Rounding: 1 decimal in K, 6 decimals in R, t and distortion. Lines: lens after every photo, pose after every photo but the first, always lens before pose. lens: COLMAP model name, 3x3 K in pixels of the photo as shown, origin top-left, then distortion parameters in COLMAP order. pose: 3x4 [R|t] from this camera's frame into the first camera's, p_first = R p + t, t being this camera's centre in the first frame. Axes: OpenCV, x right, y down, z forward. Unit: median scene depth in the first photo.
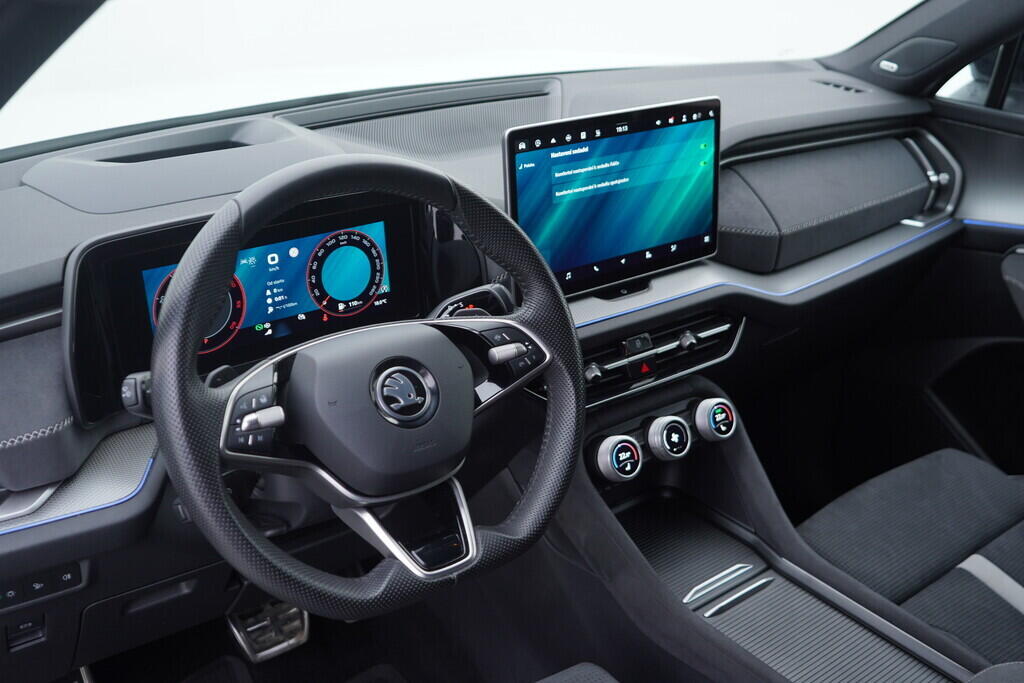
lens RADIAL K [[1041.7, 0, 515.6], [0, 1041.7, 339.6], [0, 0, 1]] dist [-0.001046, 0.000000]
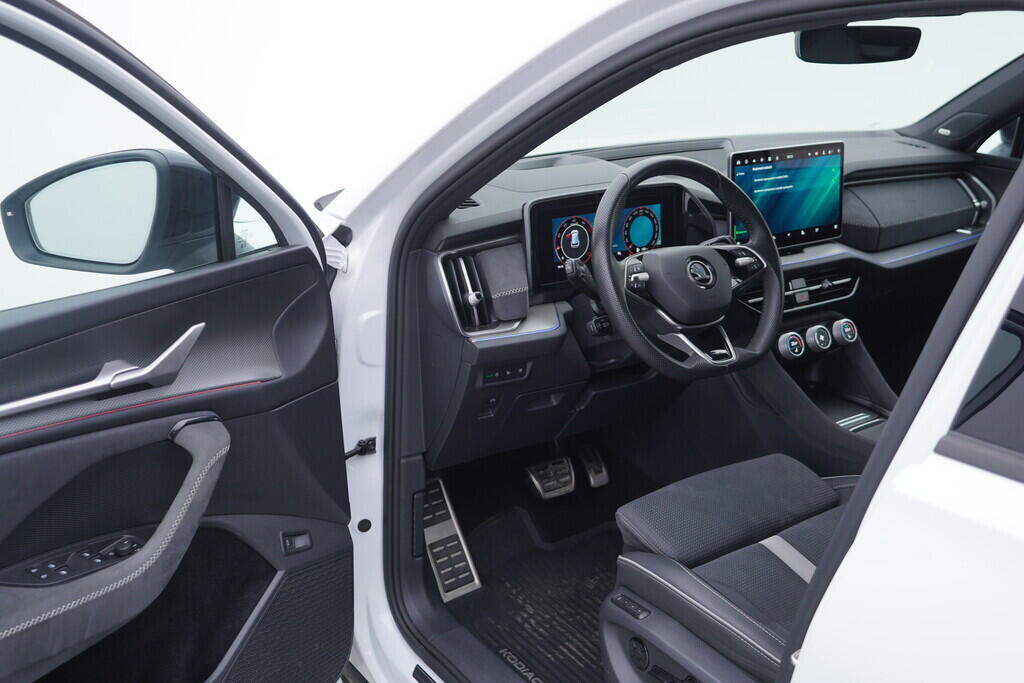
lens RADIAL K [[1041.7, 0, 512.7], [0, 1041.7, 337.7], [0, 0, 1]] dist [-0.001046, 0.000000]
pose [[0.998611, 0.007694, -0.052131, -0.277916], [-0.013149, 0.994373, -0.105117, 0.299049], [0.051029, 0.105657, 0.993092, -0.748708]]
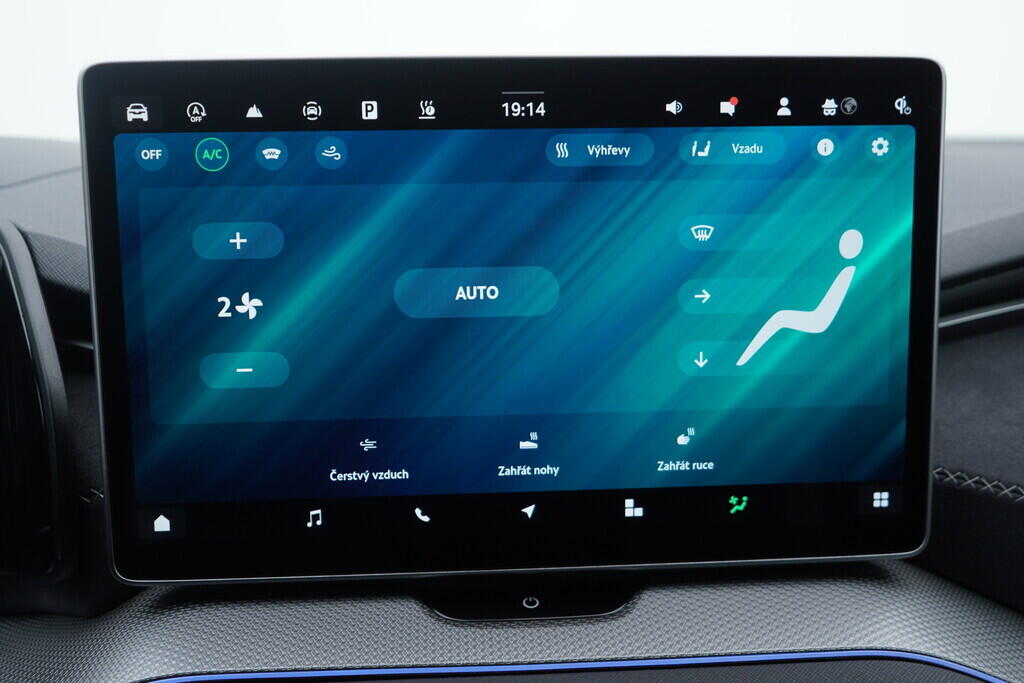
lens RADIAL K [[1041.7, 0, 515.5], [0, 1041.7, 344.0], [0, 0, 1]] dist [-0.001046, 0.000000]
pose [[0.833437, 0.083732, -0.546235, 0.299727], [-0.206073, 0.964247, -0.166615, -0.076418], [0.512754, 0.251427, 0.820894, 0.772522]]
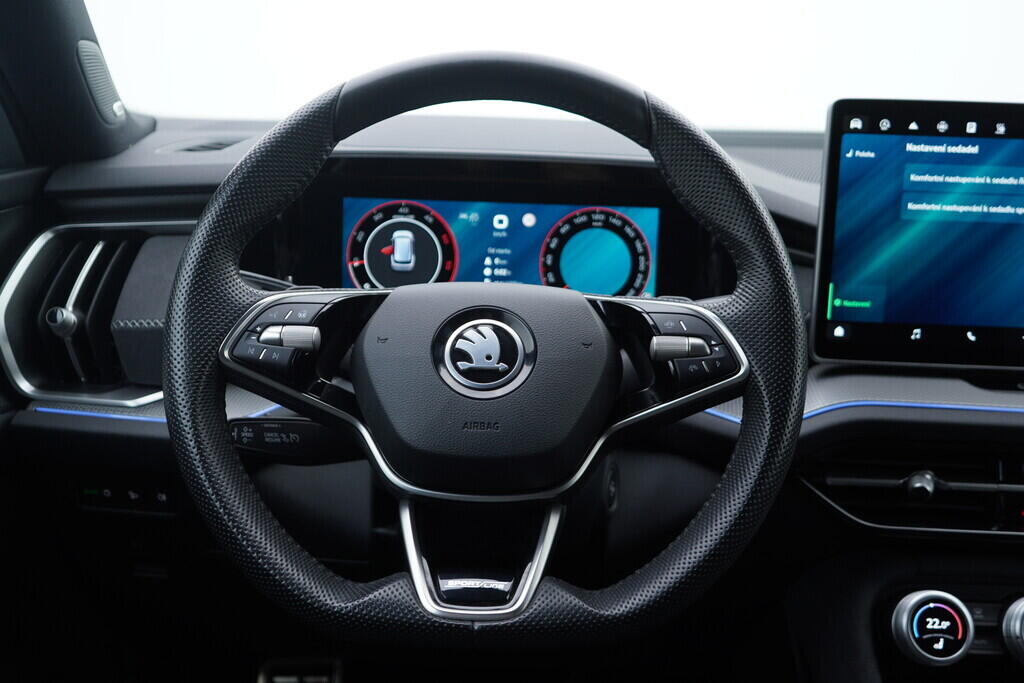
lens RADIAL K [[1041.7, 0, 513.3], [0, 1041.7, 339.6], [0, 0, 1]] dist [-0.001046, 0.000000]
pose [[0.785079, 0.160490, -0.598243, 0.259732], [-0.275599, 0.955483, -0.105344, 0.088033], [0.554704, 0.247579, 0.794360, 0.338980]]
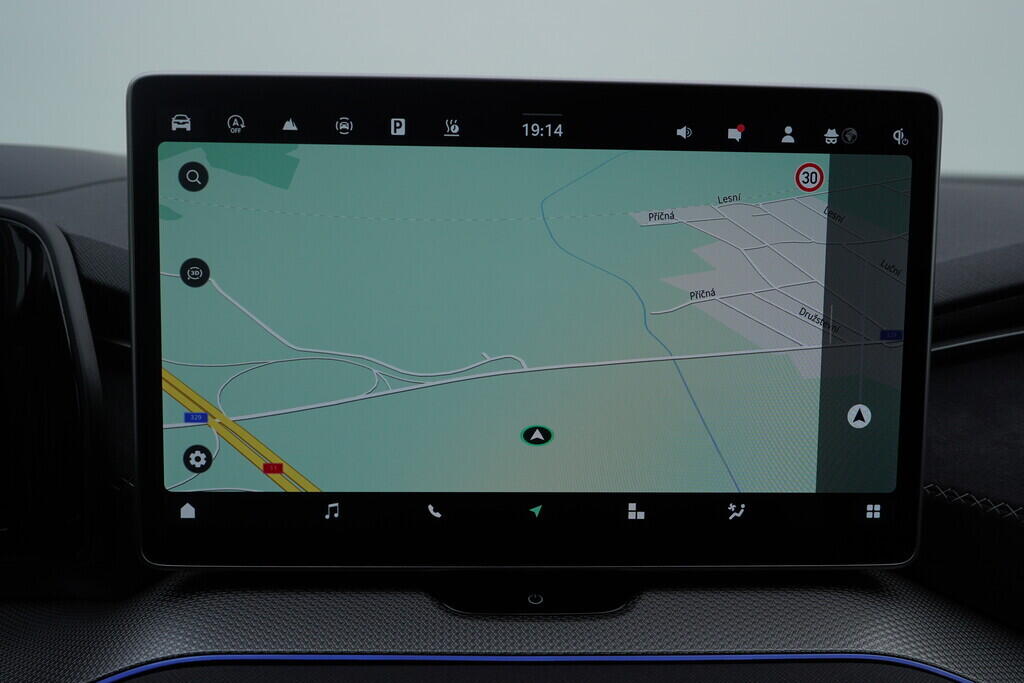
lens RADIAL K [[1041.7, 0, 516.0], [0, 1041.7, 343.2], [0, 0, 1]] dist [-0.001046, 0.000000]
pose [[0.824990, 0.091095, -0.557757, 0.310869], [-0.236860, 0.951795, -0.194894, -0.064203], [0.513116, 0.292896, 0.806798, 0.758617]]
